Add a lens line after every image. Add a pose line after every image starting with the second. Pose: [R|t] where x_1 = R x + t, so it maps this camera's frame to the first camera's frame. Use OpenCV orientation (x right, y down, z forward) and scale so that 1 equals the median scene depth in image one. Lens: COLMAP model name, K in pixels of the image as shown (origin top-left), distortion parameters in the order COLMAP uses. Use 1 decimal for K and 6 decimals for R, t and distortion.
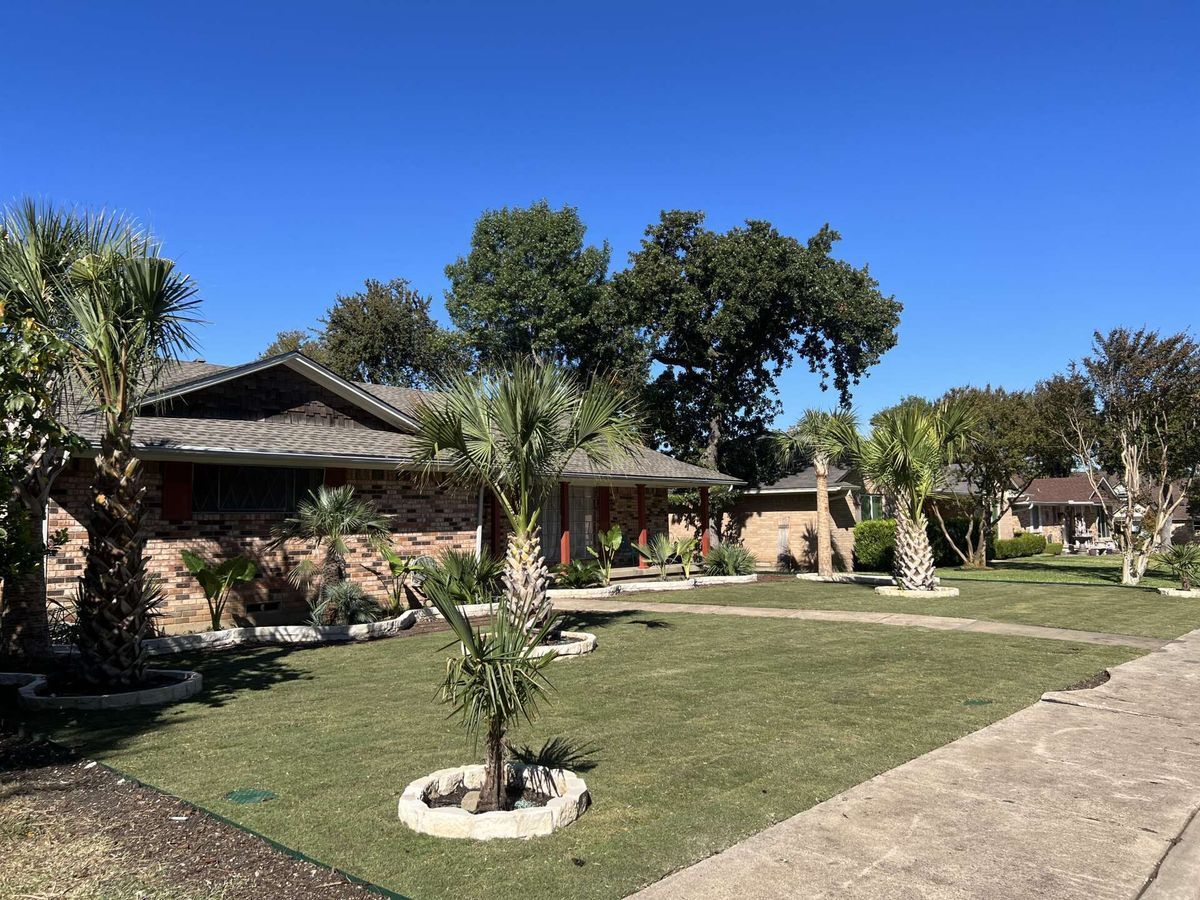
lens RADIAL K [[941.9, 0, 622.1], [0, 941.9, 442.9], [0, 0, 1]] dist [0.123571, -0.288165]
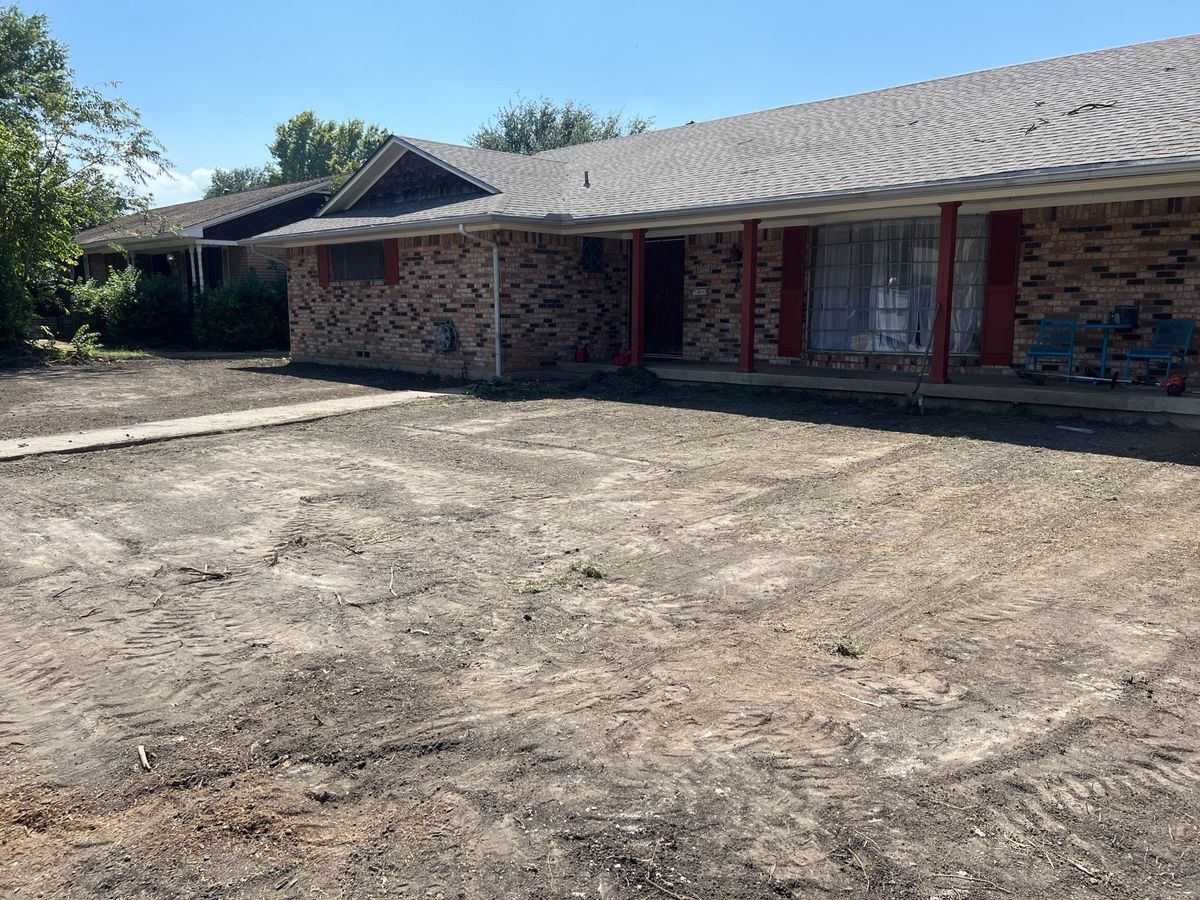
lens RADIAL K [[941.9, 0, 622.1], [0, 941.9, 442.9], [0, 0, 1]] dist [0.123571, -0.288165]
pose [[-0.101466, 0.159165, -0.982024, 0.752267], [0.086050, 0.984823, 0.150728, 0.109263], [0.991111, -0.069209, -0.113622, 1.283709]]
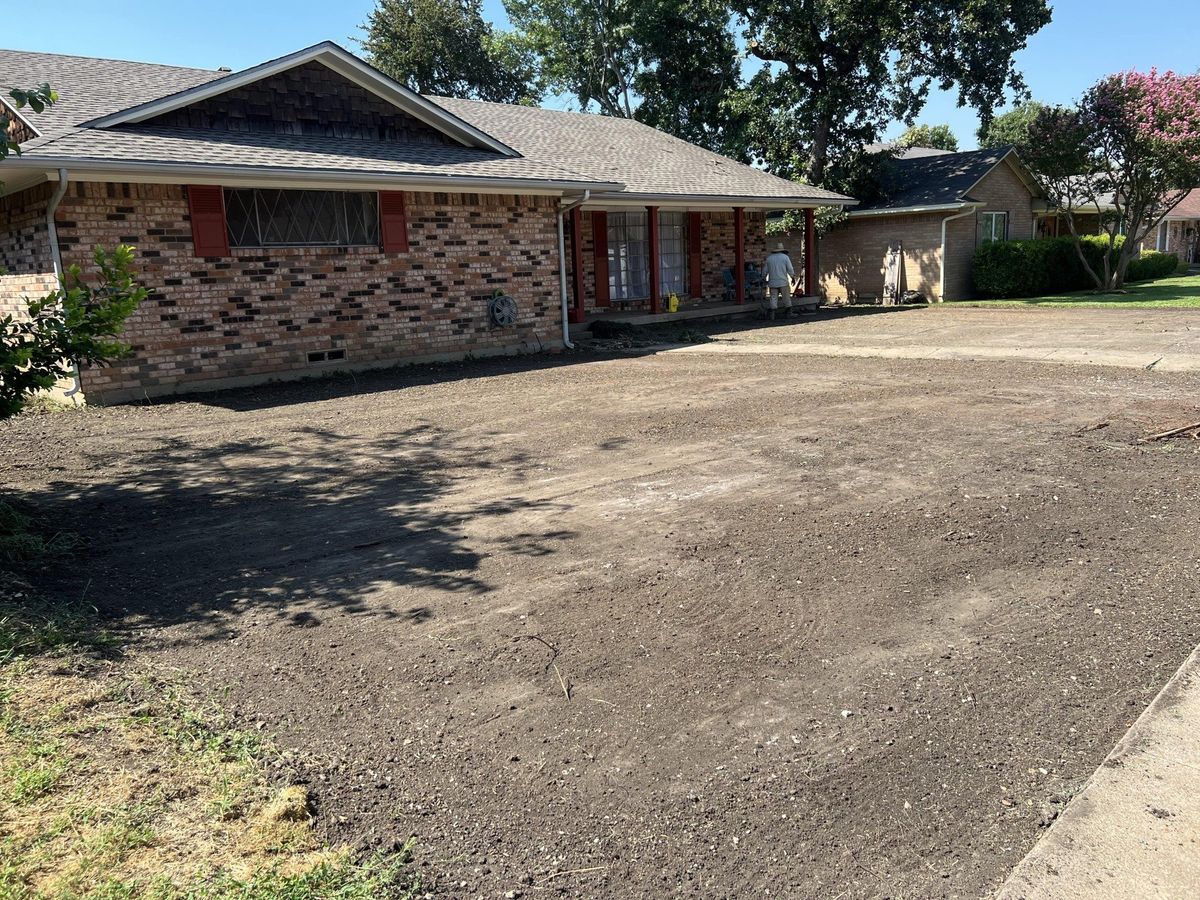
lens RADIAL K [[941.9, 0, 622.1], [0, 941.9, 442.9], [0, 0, 1]] dist [0.123571, -0.288165]
pose [[0.997367, -0.011398, -0.071625, -0.037273], [0.030492, 0.961951, 0.271514, 0.016863], [0.065805, -0.272983, 0.959766, 0.134890]]
